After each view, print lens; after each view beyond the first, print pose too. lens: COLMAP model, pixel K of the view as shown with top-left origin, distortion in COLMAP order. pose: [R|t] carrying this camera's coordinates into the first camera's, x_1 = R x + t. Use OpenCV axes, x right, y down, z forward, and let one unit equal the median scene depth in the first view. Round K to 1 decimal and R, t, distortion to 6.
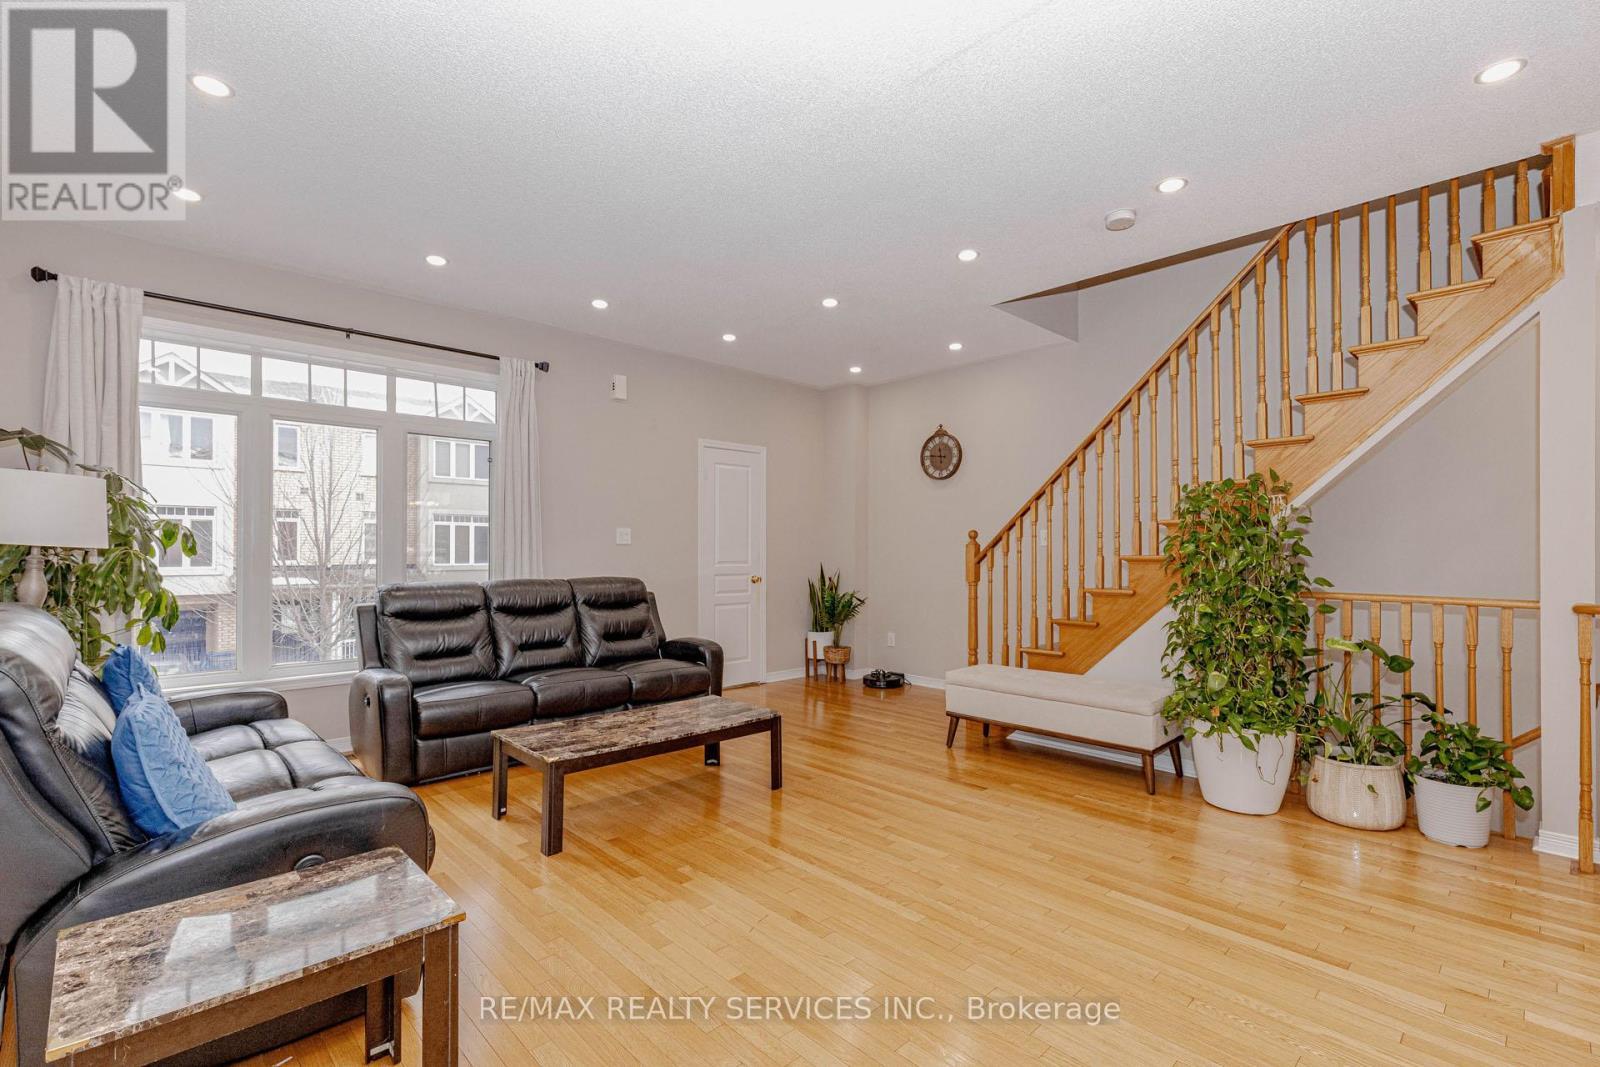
lens RADIAL K [[731.1, 0, 800.5], [0, 731.1, 538.8], [0, 0, 1]] dist [0.010277, -0.000163]
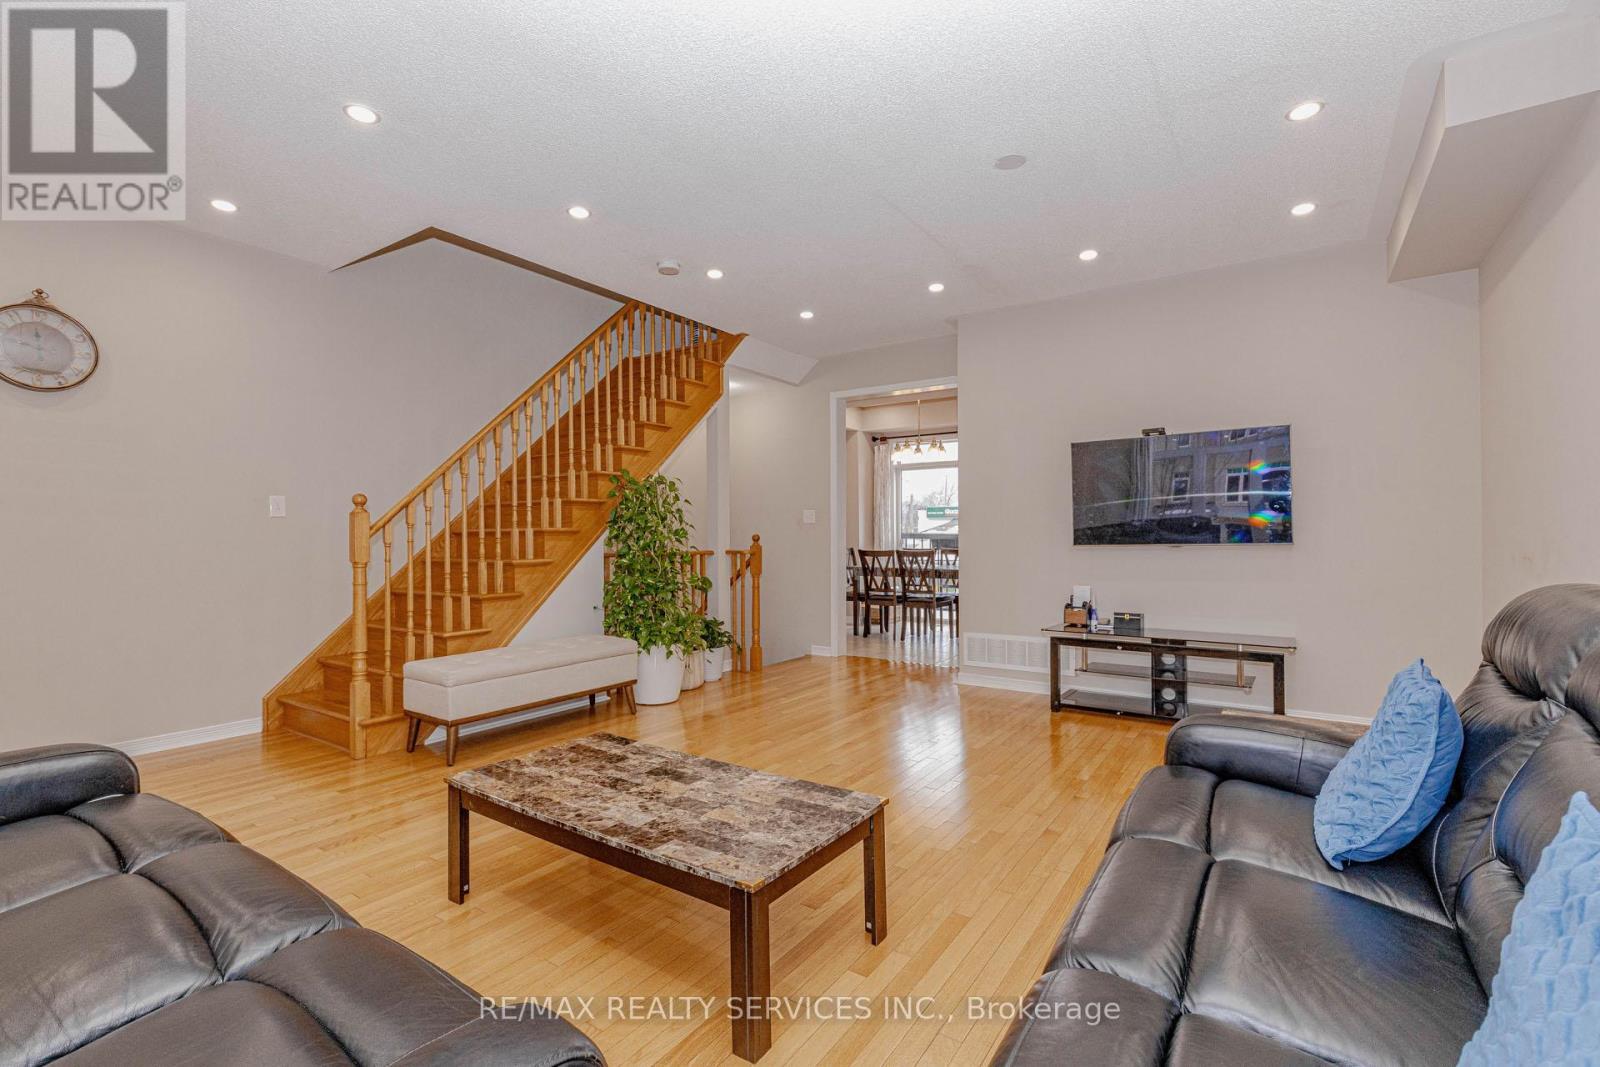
lens RADIAL K [[731.1, 0, 800.5], [0, 731.1, 538.8], [0, 0, 1]] dist [0.010277, -0.000163]
pose [[-0.222746, -0.006169, 0.974857, -0.684054], [-0.012935, 0.999911, 0.003372, 0.028660], [-0.974791, -0.011858, -0.222806, 0.831128]]
